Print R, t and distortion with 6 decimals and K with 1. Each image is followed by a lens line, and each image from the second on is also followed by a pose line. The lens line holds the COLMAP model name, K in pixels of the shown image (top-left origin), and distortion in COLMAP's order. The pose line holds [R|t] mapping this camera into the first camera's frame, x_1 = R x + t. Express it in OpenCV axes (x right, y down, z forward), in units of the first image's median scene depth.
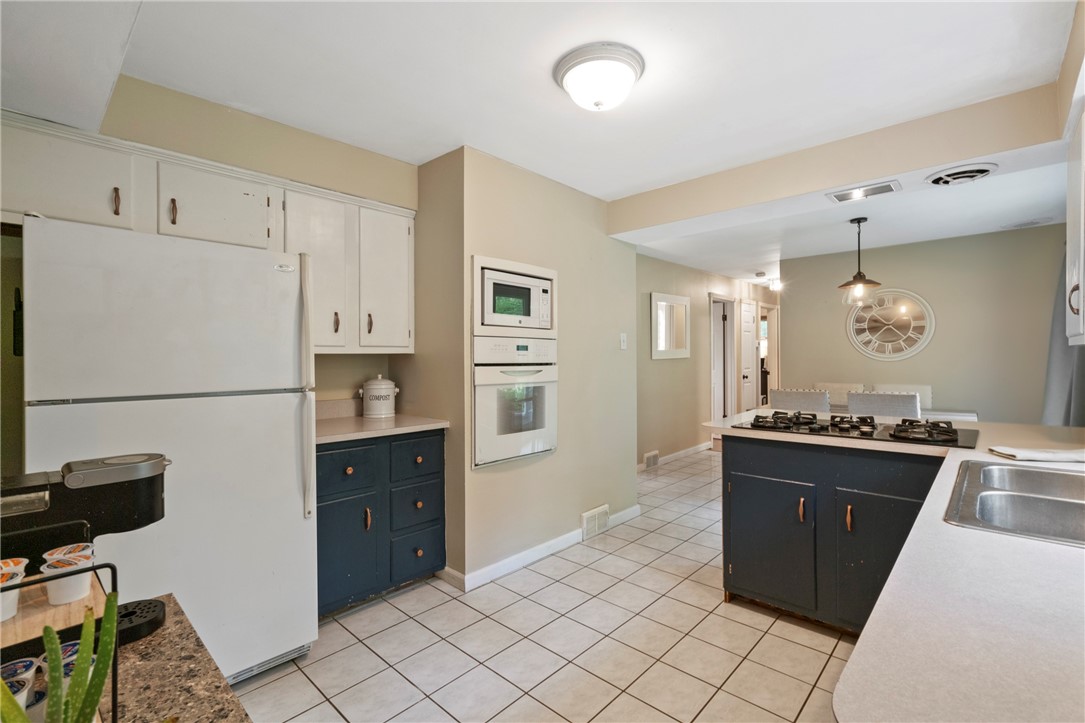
lens RADIAL K [[494.7, 0, 537.5], [0, 494.7, 354.2], [0, 0, 1]] dist [-0.001114, -0.000795]
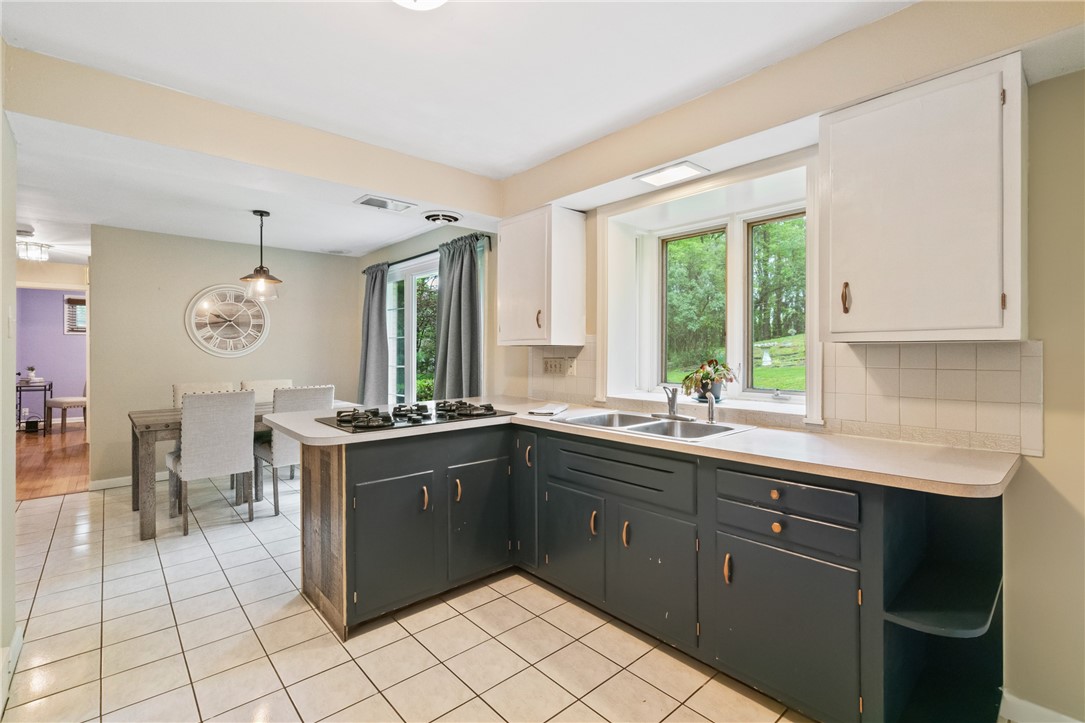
lens RADIAL K [[494.7, 0, 539.5], [0, 494.7, 350.6], [0, 0, 1]] dist [-0.001114, -0.000795]
pose [[0.097260, 0.003487, 0.995253, -0.233791], [-0.002964, 0.999990, -0.003214, 0.001502], [-0.995255, -0.002638, 0.097269, 0.312933]]
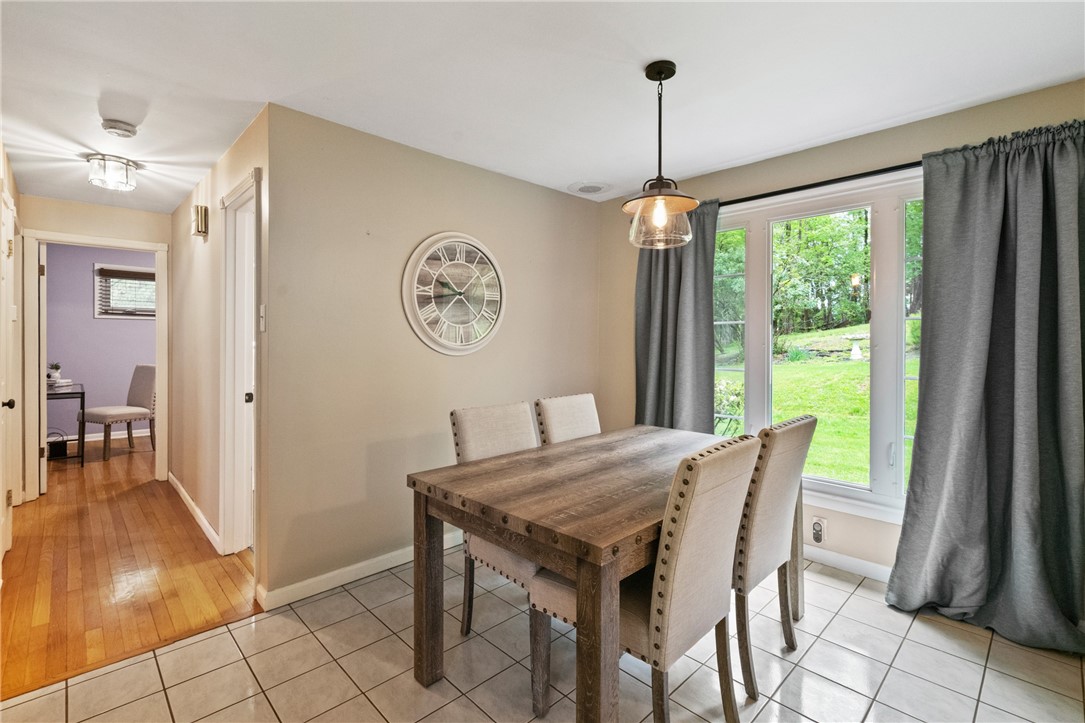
lens RADIAL K [[494.7, 0, 533.6], [0, 494.7, 344.3], [0, 0, 1]] dist [-0.001114, -0.000795]
pose [[0.055265, -0.003732, 0.998465, 0.138840], [-0.006921, 0.999968, 0.004121, -0.002461], [-0.998448, -0.007139, 0.055237, 0.958497]]
